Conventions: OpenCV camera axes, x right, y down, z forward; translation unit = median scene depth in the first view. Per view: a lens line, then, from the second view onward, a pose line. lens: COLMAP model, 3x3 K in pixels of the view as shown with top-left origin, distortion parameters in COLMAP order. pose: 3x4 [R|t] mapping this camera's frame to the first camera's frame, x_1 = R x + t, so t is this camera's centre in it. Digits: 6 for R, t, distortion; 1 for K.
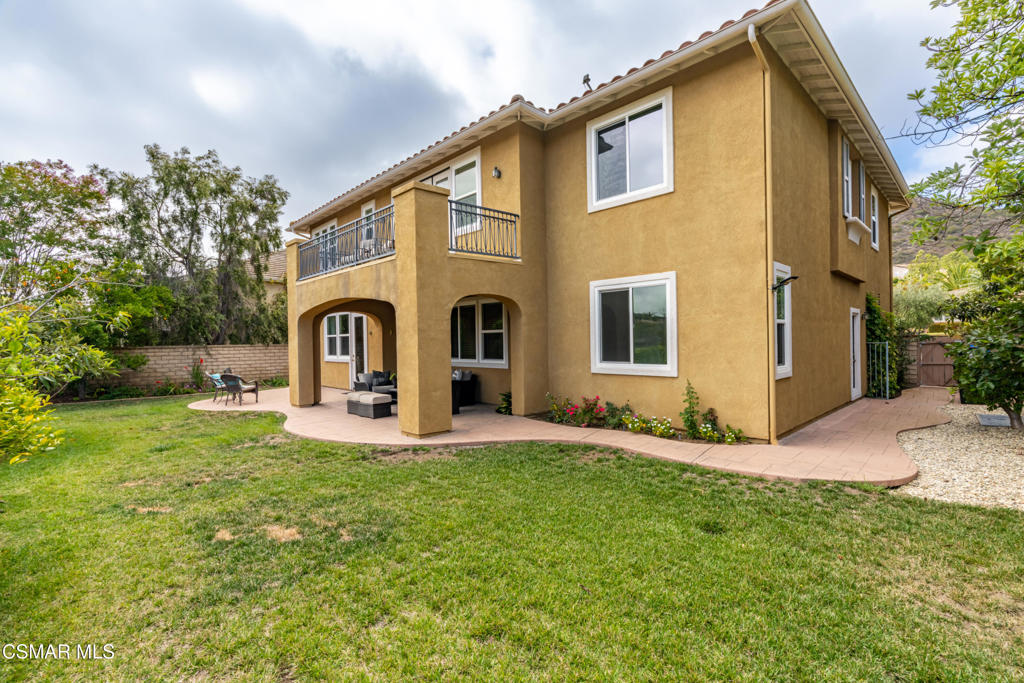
lens RADIAL K [[460.3, 0, 517.2], [0, 460.3, 341.5], [0, 0, 1]] dist [0.000307, 0.000329]
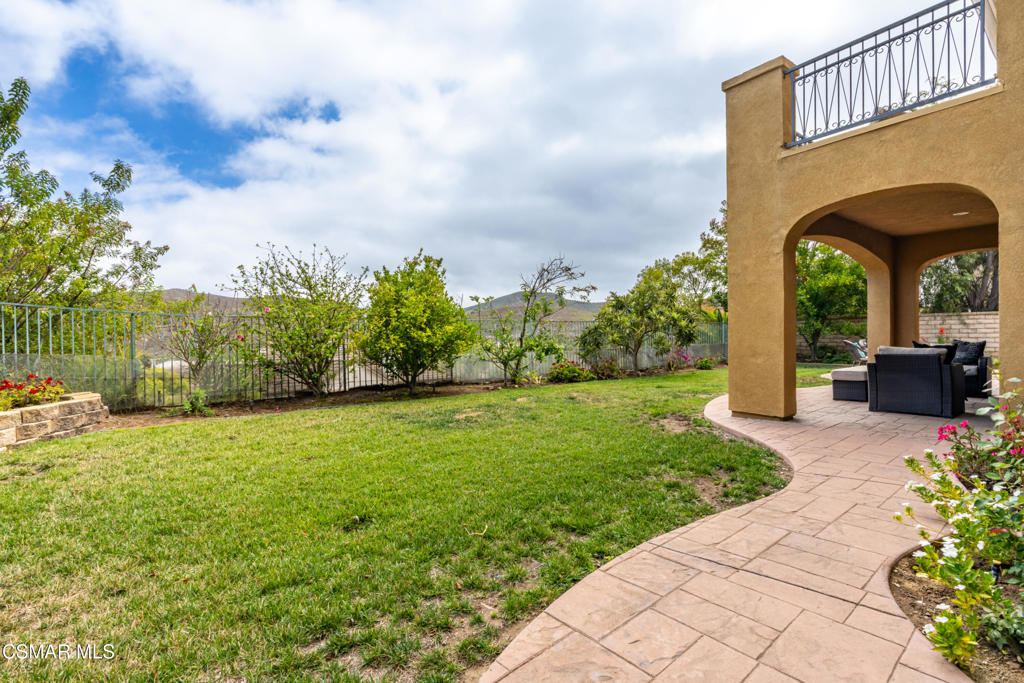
lens RADIAL K [[460.3, 0, 517.2], [0, 460.3, 341.5], [0, 0, 1]] dist [0.000307, 0.000329]
pose [[-0.077135, 0.019487, -0.996830, 0.557551], [0.028640, 0.999440, 0.017322, 0.059012], [0.996609, -0.027214, -0.077650, 0.670394]]
